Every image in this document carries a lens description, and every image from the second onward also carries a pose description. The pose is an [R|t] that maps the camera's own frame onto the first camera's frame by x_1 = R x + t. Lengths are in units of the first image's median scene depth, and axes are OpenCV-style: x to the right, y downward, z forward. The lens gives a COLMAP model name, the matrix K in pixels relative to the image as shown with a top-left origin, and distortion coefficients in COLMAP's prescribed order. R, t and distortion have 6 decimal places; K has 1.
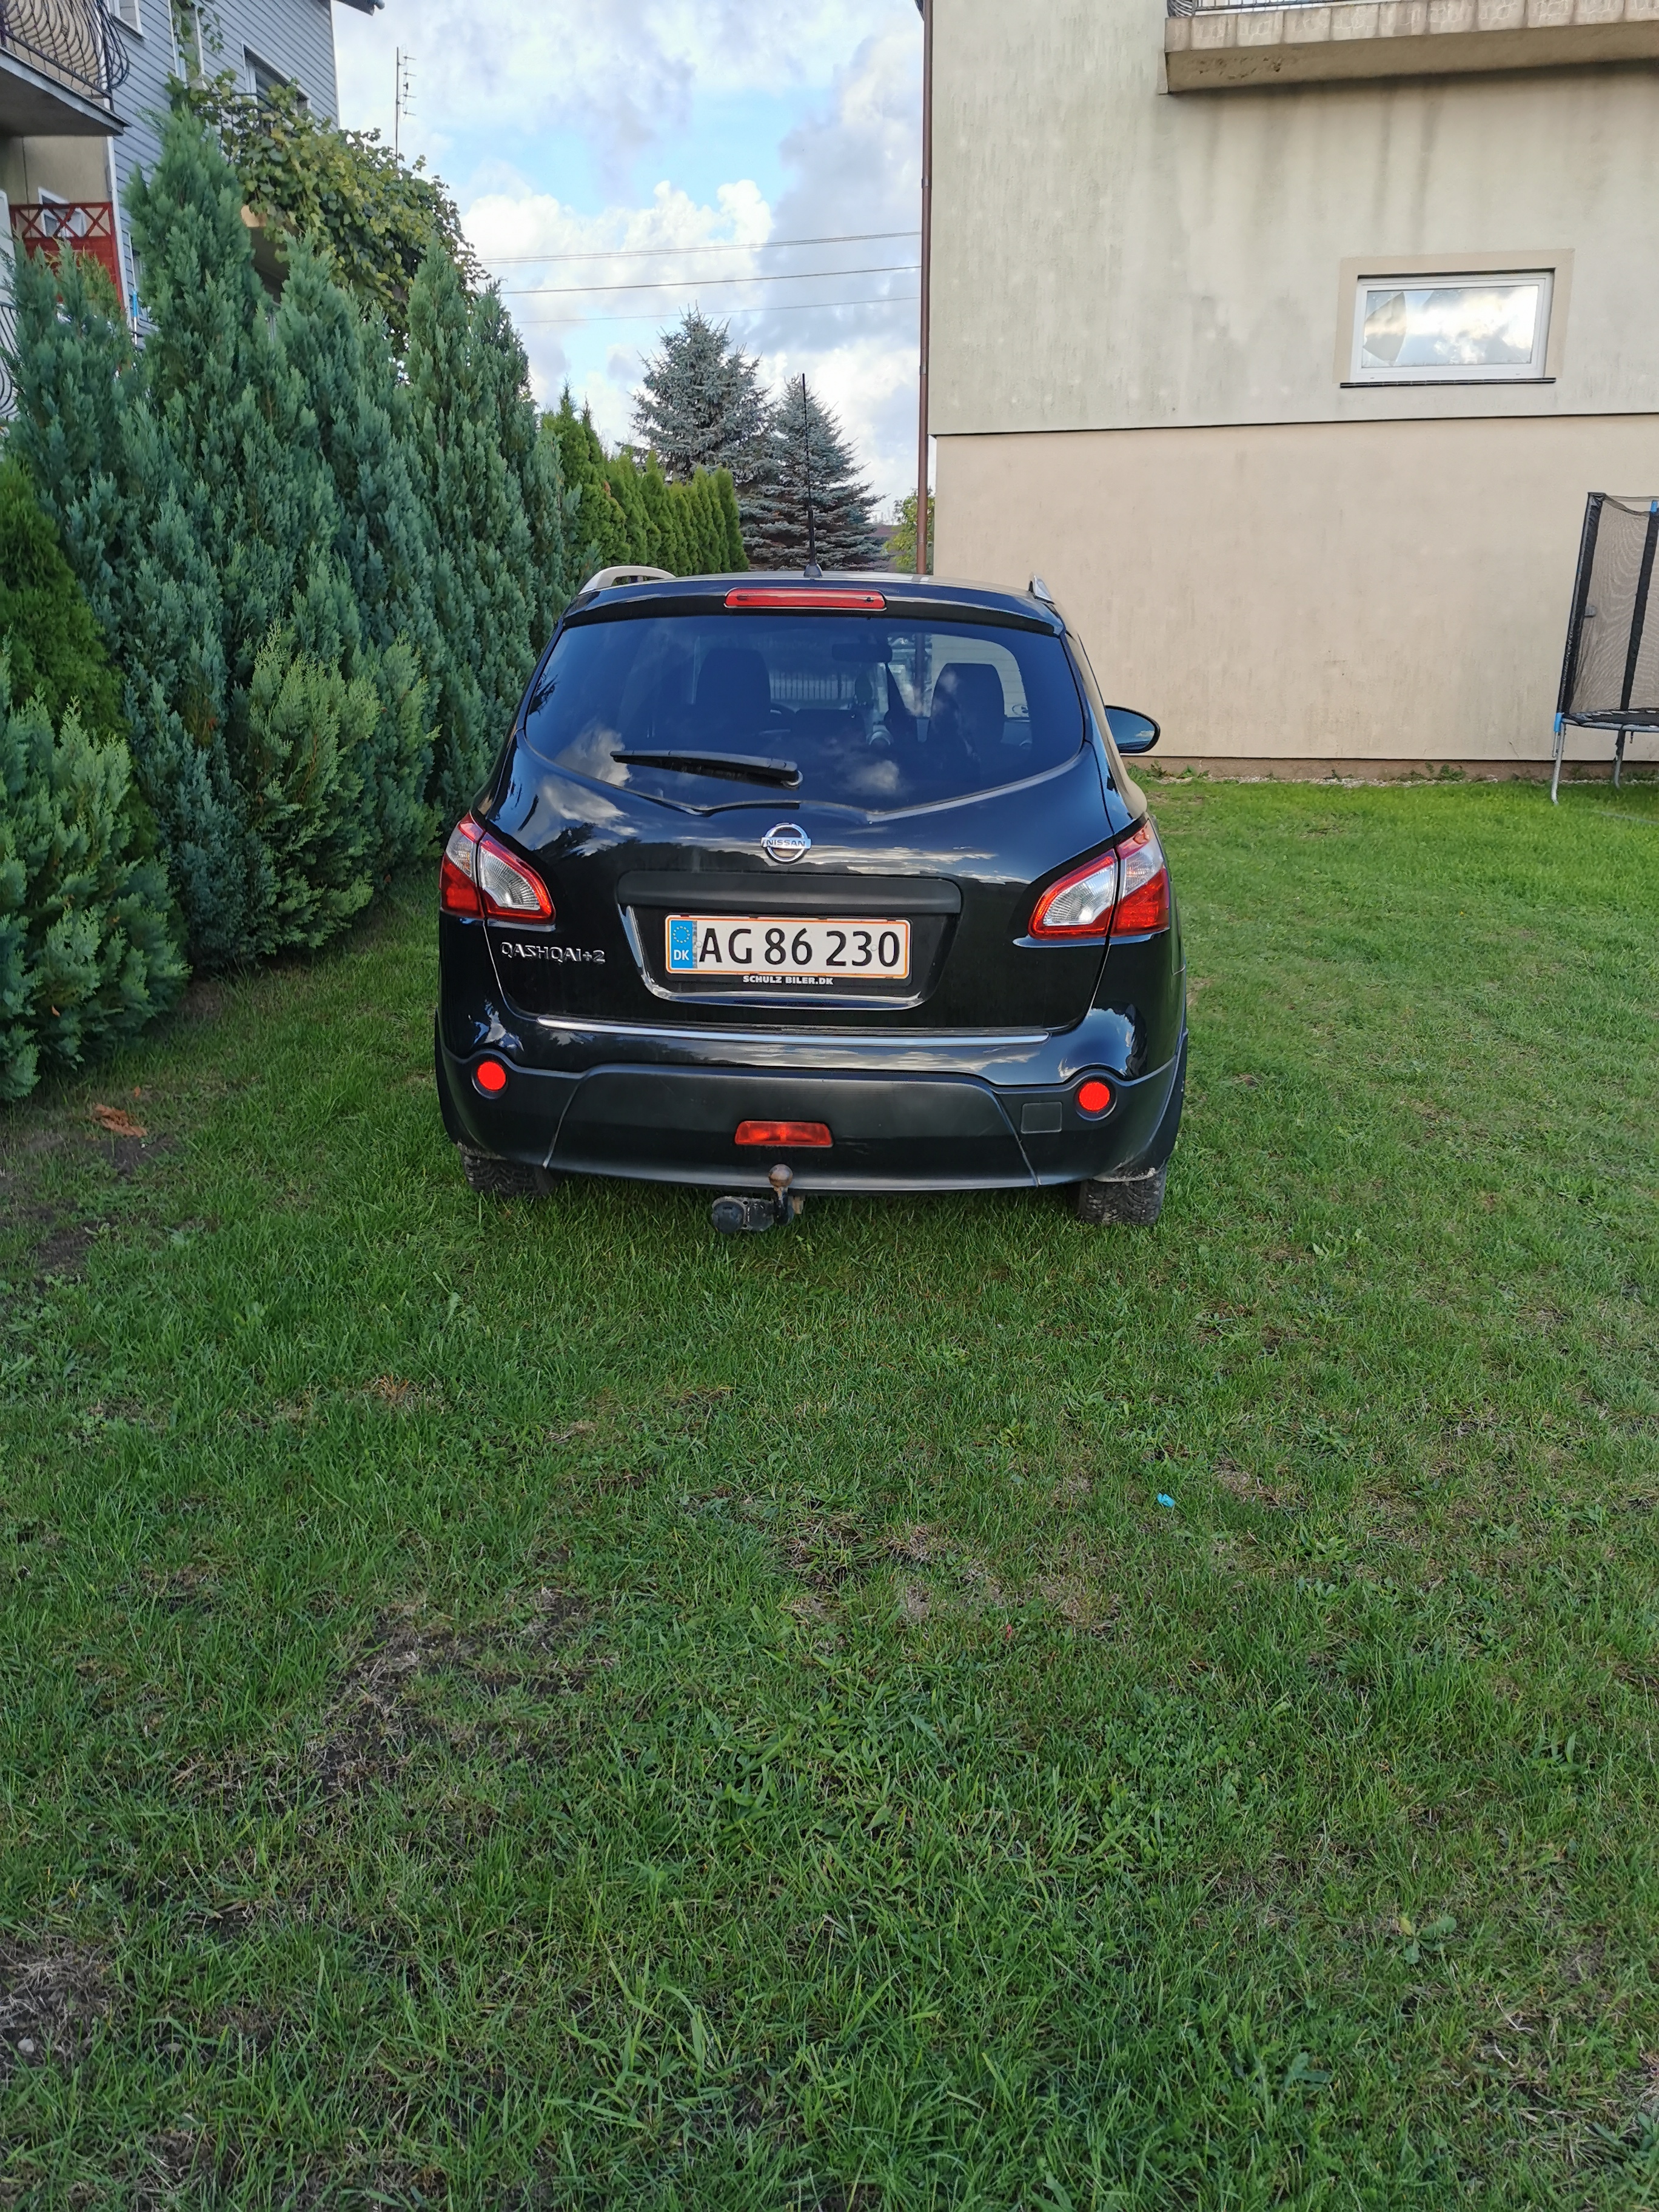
lens RADIAL K [[1642.5, 0, 824.6], [0, 1642.5, 1117.4], [0, 0, 1]] dist [0.023428, -0.047523]
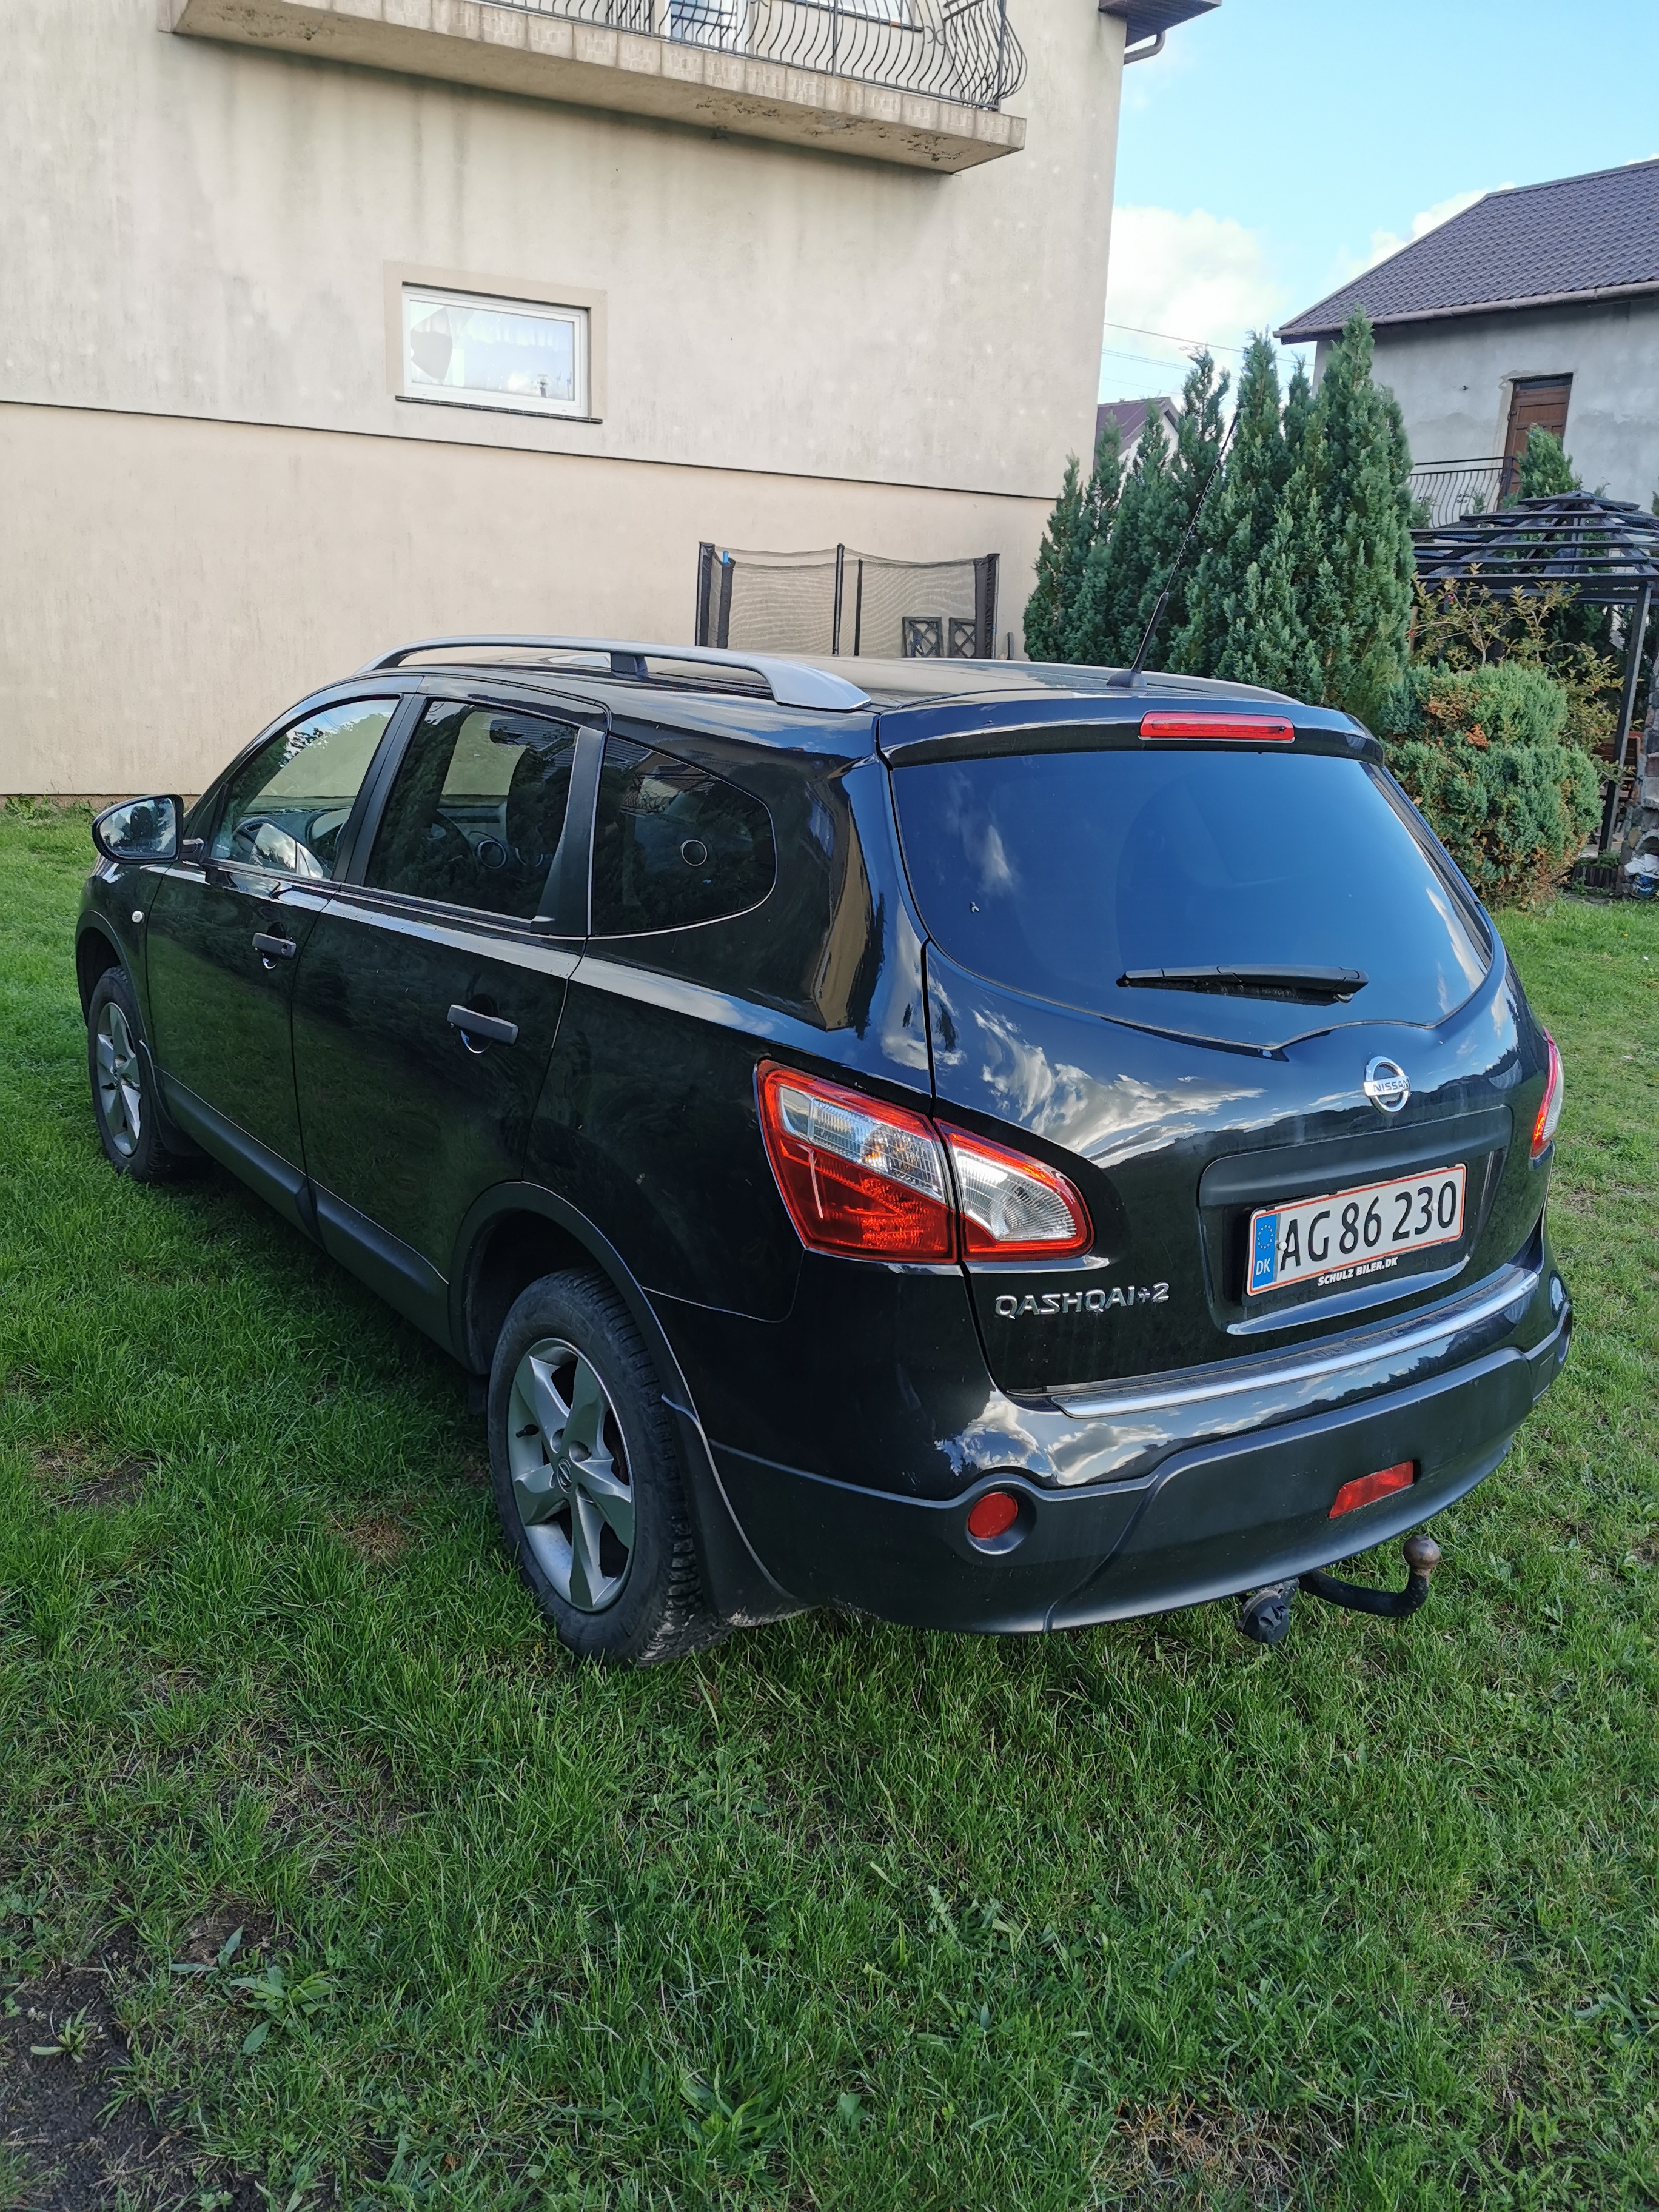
lens RADIAL K [[1642.5, 0, 819.2], [0, 1642.5, 1116.8], [0, 0, 1]] dist [0.023428, -0.047523]
pose [[0.758723, -0.145909, 0.634862, -0.178680], [0.146283, 0.987864, 0.052215, -0.061529], [-0.634776, 0.053253, 0.770859, 0.166530]]
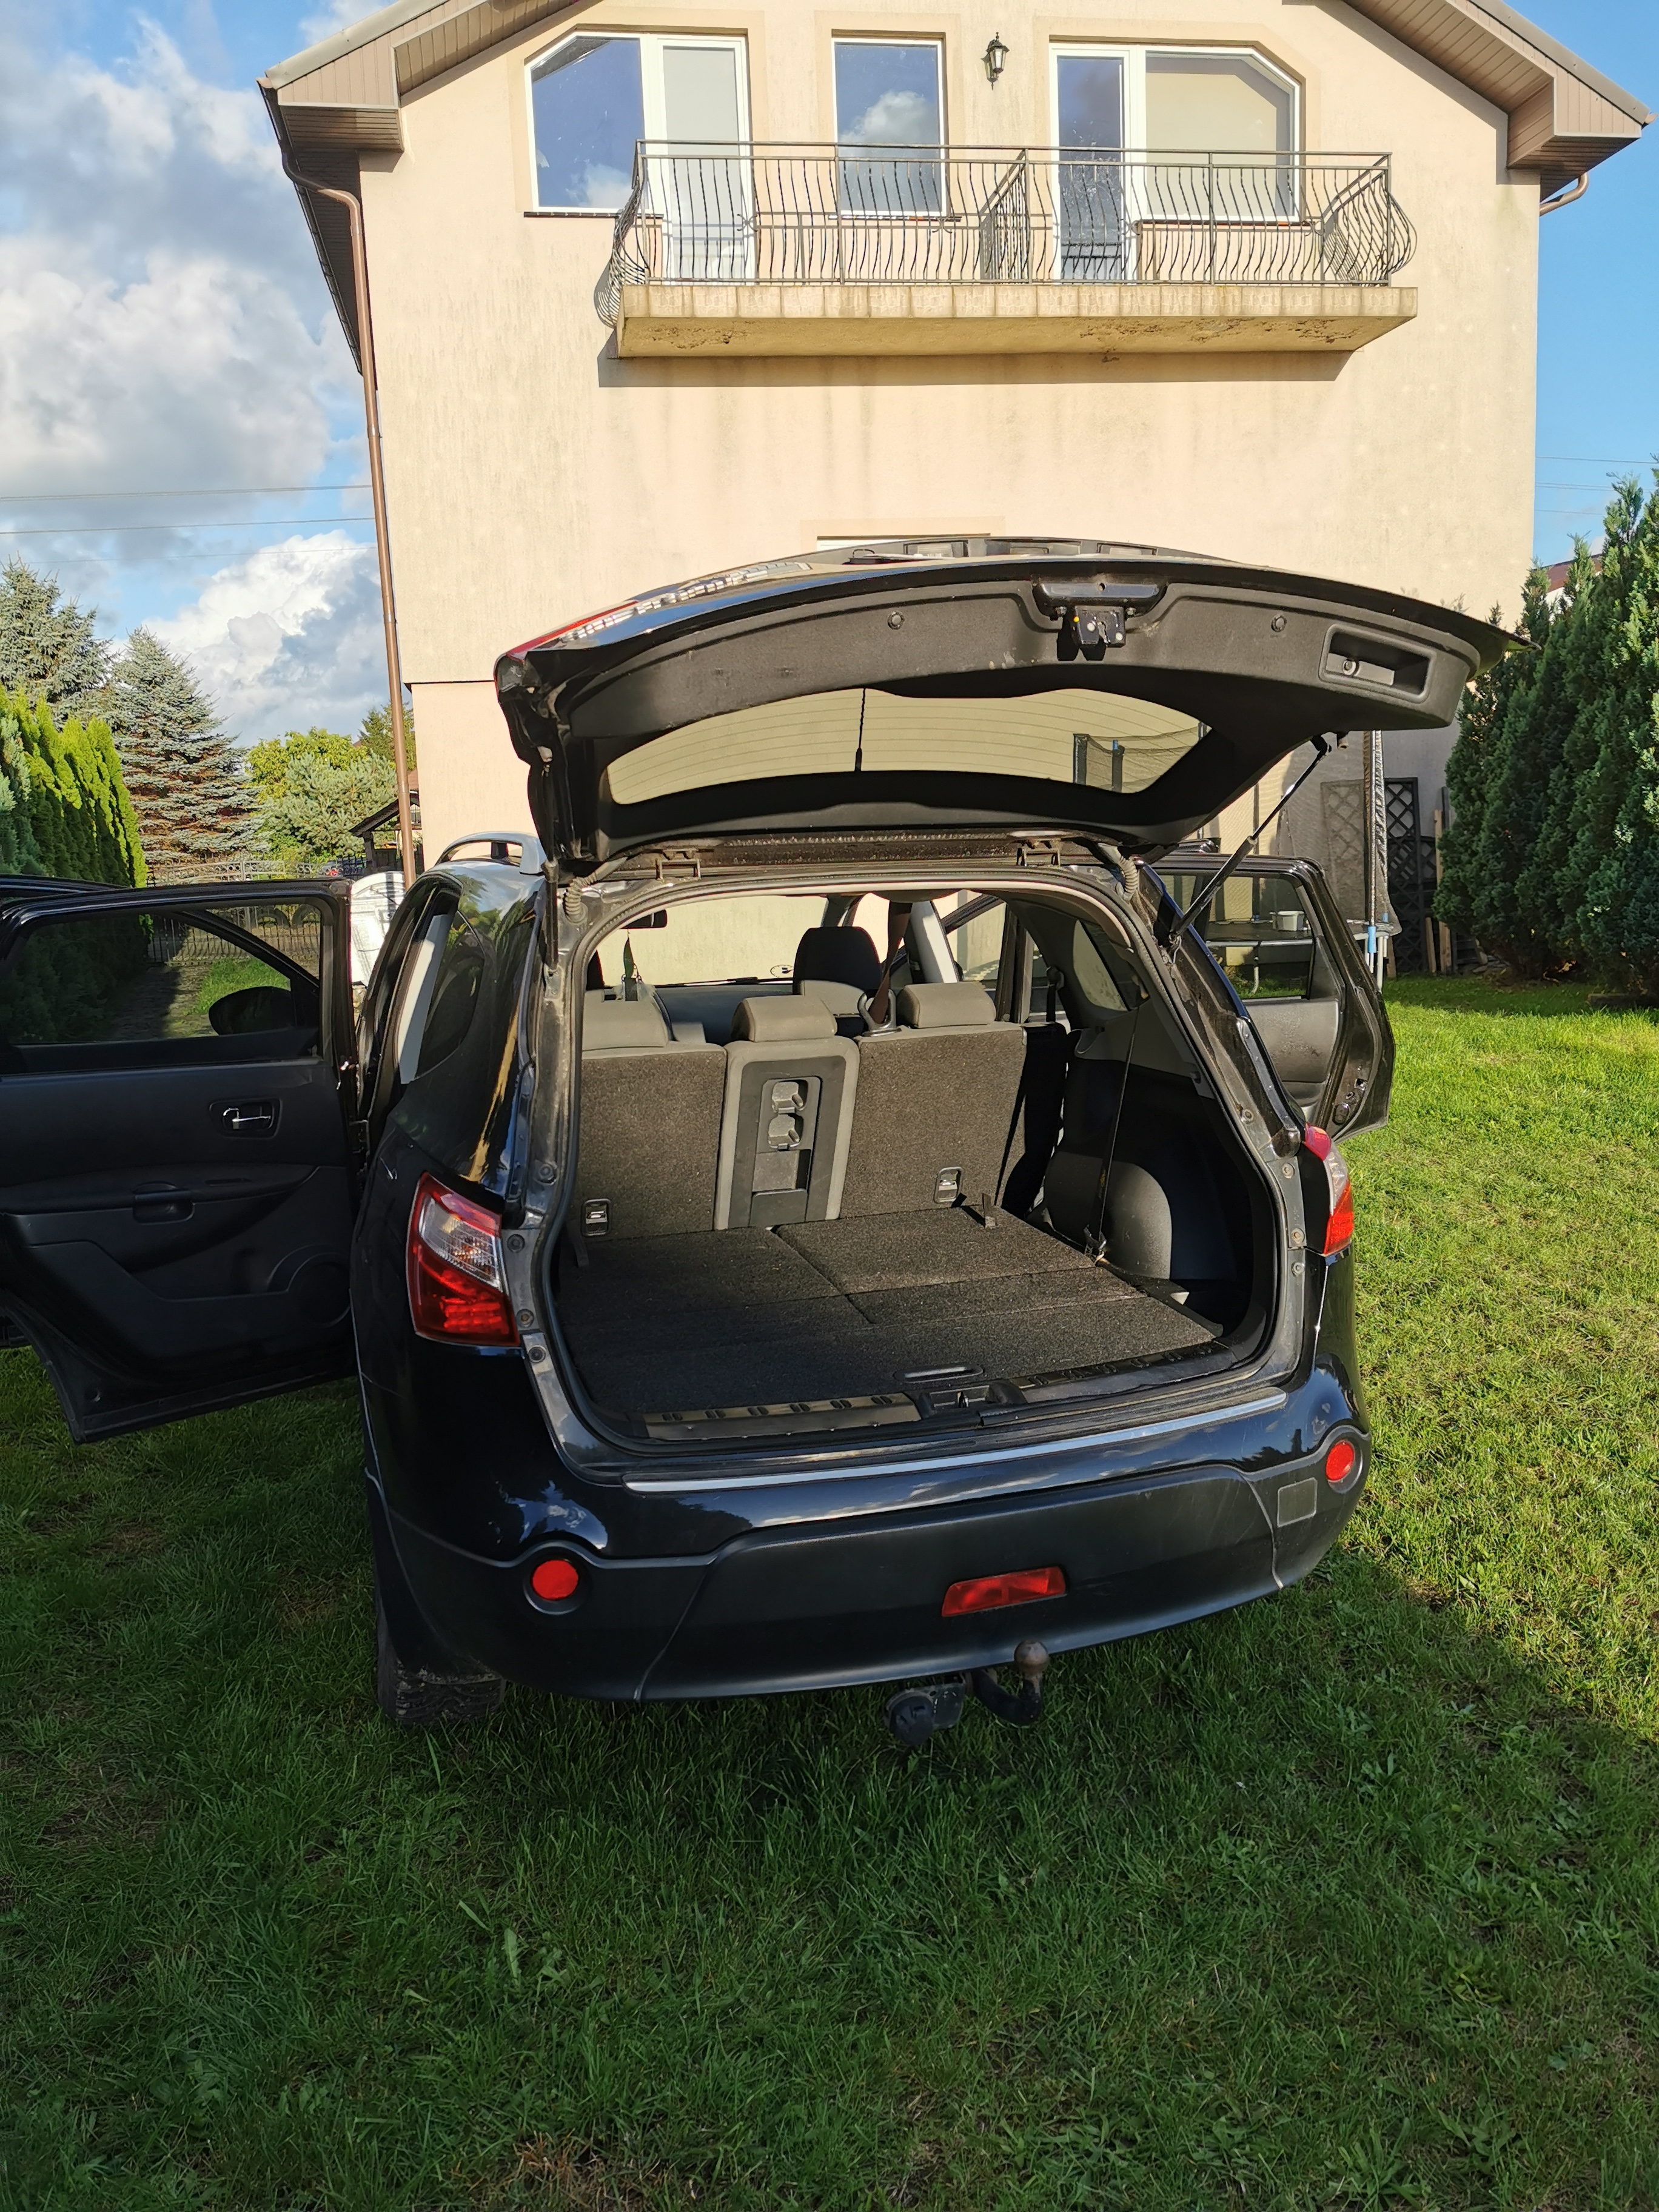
lens RADIAL K [[1642.5, 0, 860.7], [0, 1642.5, 1131.4], [0, 0, 1]] dist [0.023428, -0.047523]
pose [[0.919660, -0.107779, 0.377636, -0.095661], [0.156459, 0.982548, -0.100602, -0.034928], [-0.360203, 0.151605, 0.920473, 0.096686]]
